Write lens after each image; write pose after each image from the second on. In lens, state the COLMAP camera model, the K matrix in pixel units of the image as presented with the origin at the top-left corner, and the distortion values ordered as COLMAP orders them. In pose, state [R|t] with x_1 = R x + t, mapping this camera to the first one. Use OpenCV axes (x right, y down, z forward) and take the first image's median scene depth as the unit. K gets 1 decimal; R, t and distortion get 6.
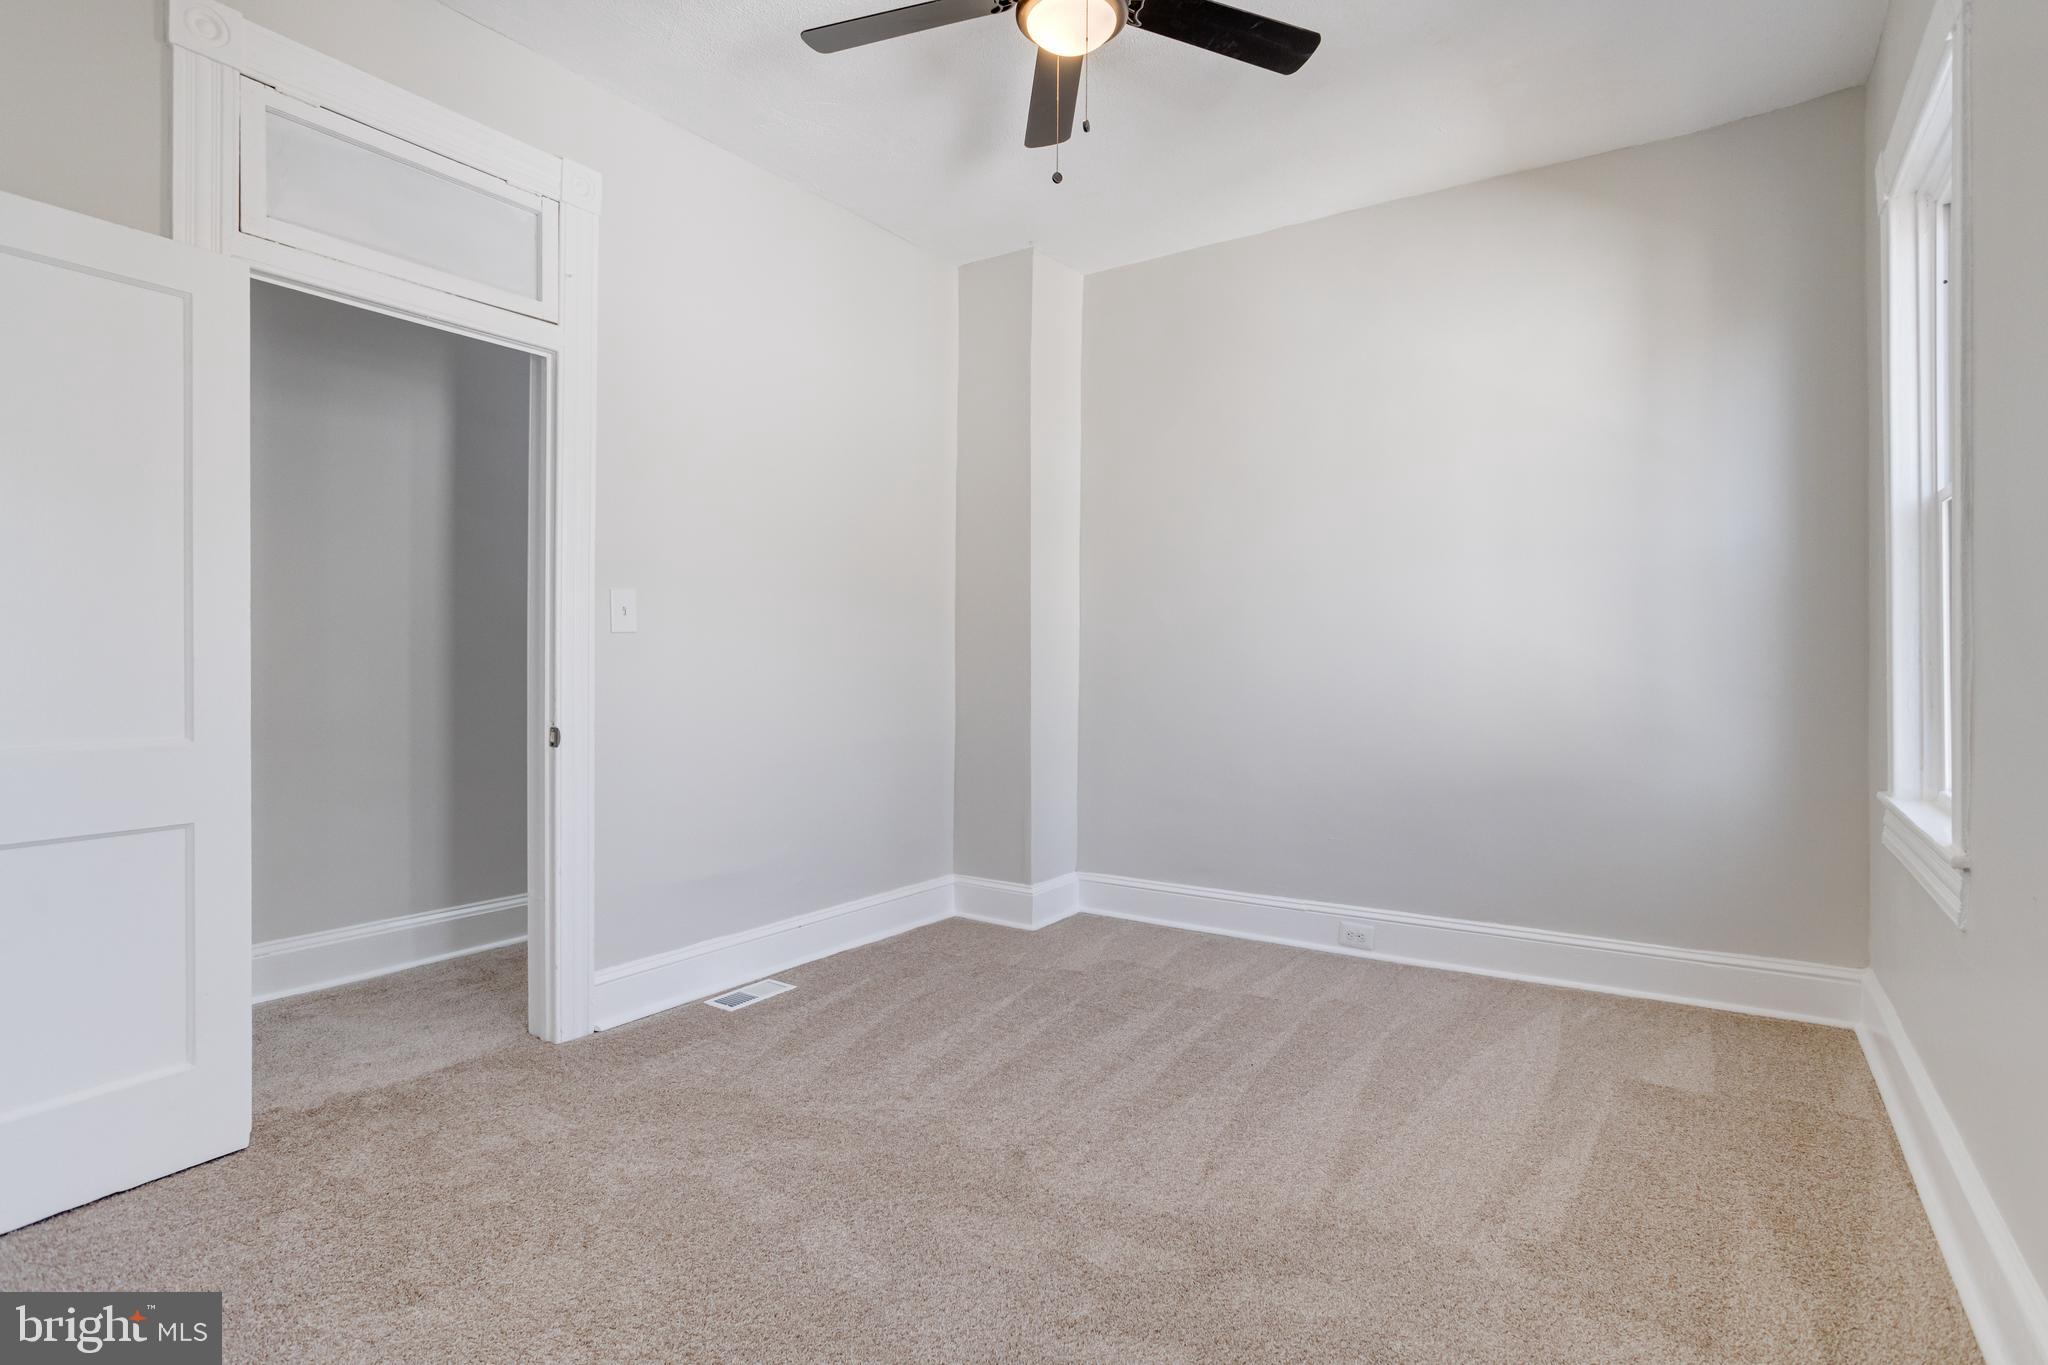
lens RADIAL K [[1009.7, 0, 1017.2], [0, 1009.7, 675.6], [0, 0, 1]] dist [-0.040366, 0.026579]
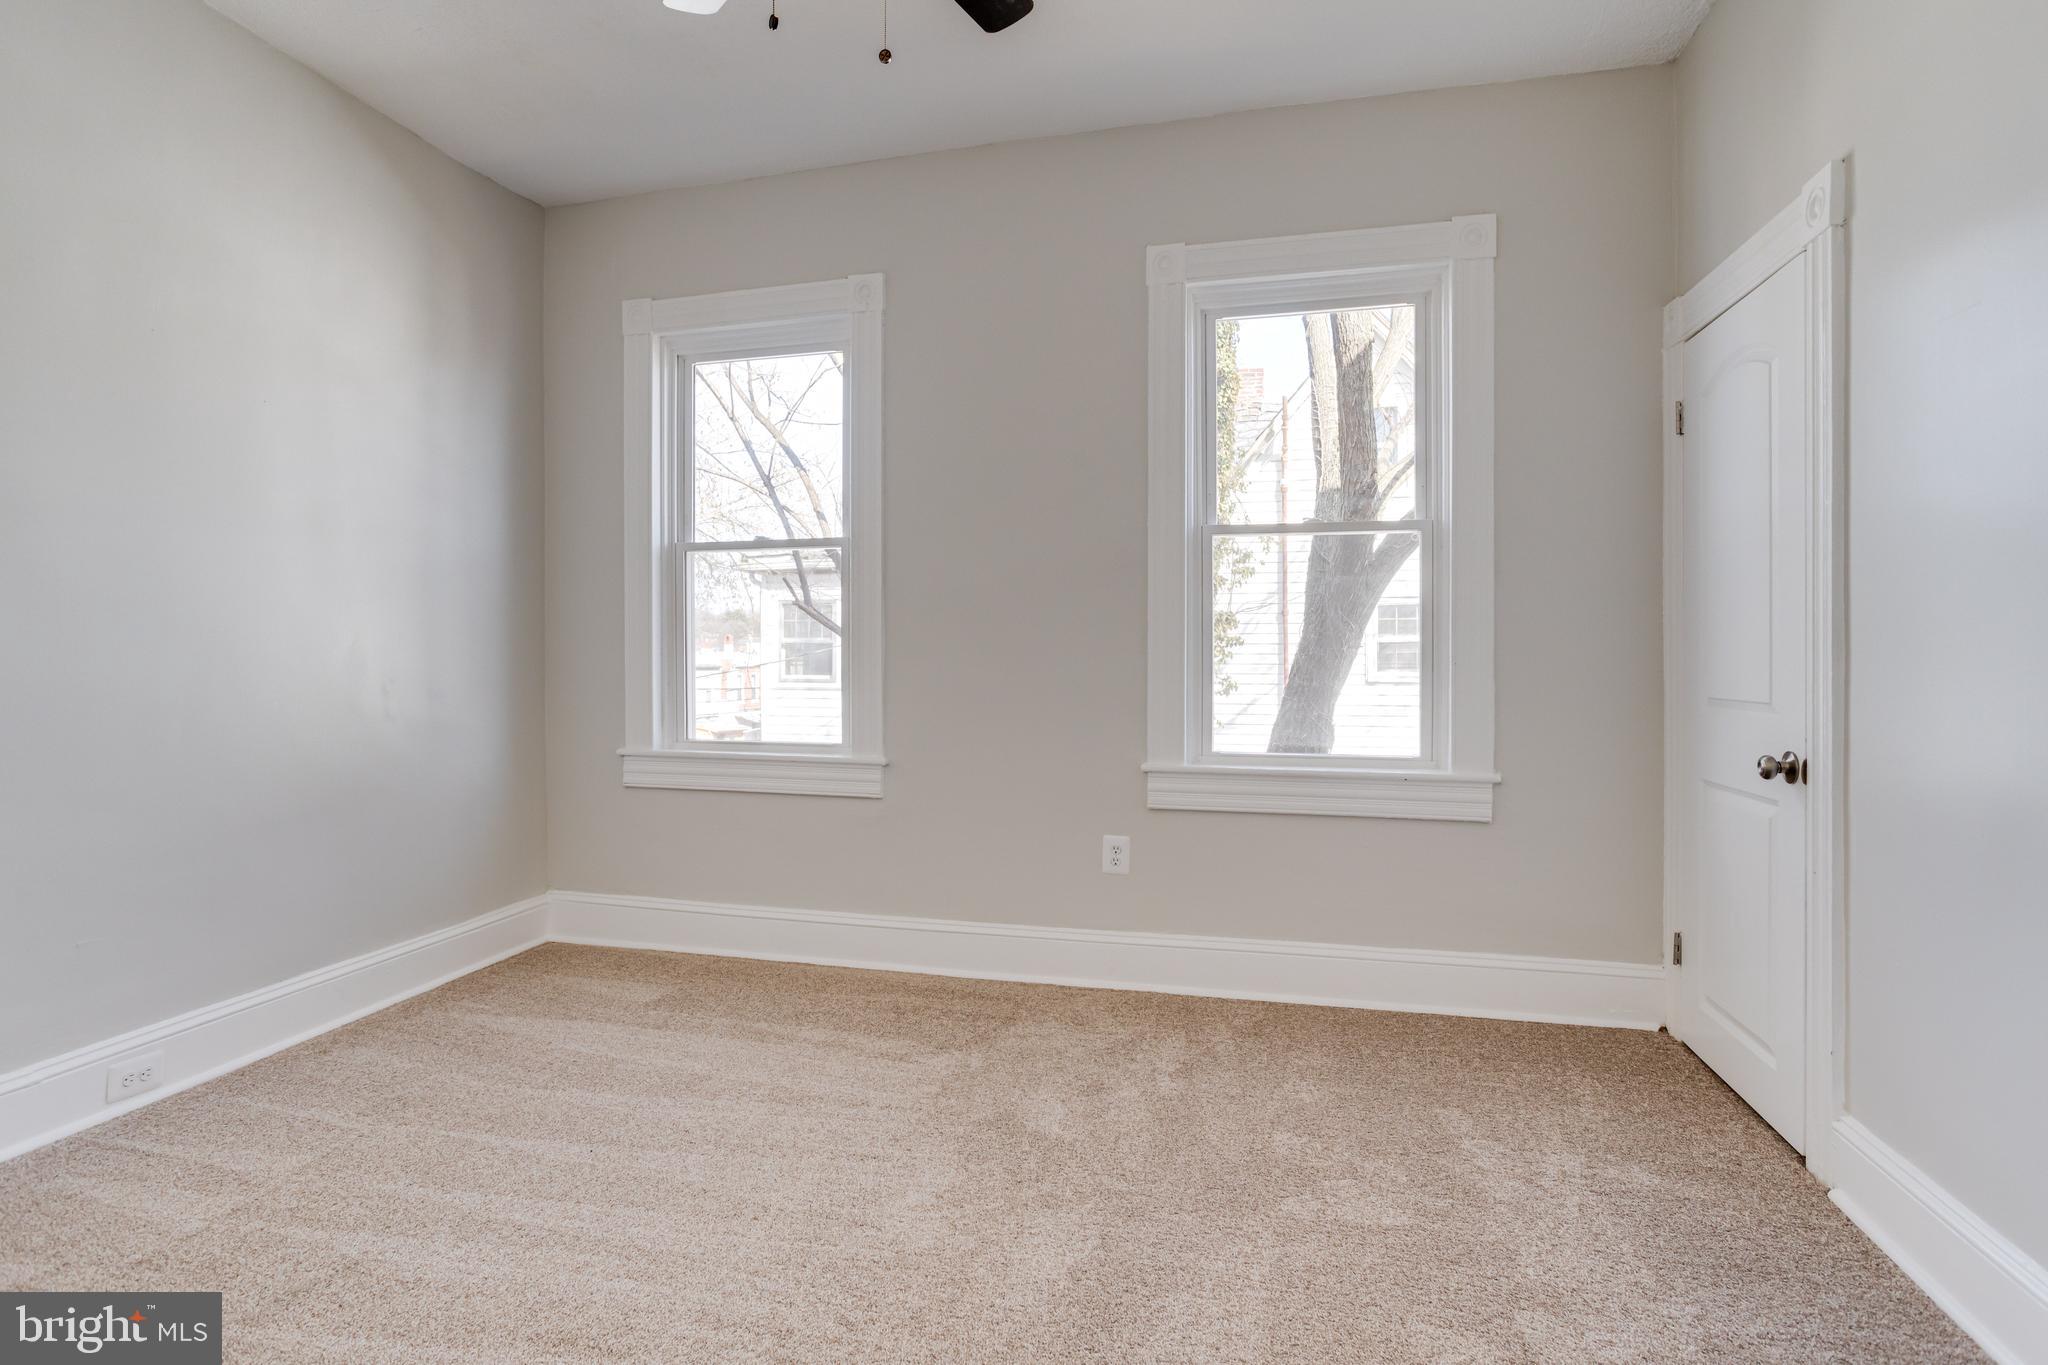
lens RADIAL K [[1009.7, 0, 1017.2], [0, 1009.7, 675.6], [0, 0, 1]] dist [-0.040366, 0.026579]
pose [[-0.336469, -0.012584, 0.941611, -0.664802], [0.011385, 0.999783, 0.017430, -0.005030], [-0.941626, 0.016584, -0.336252, 0.991665]]
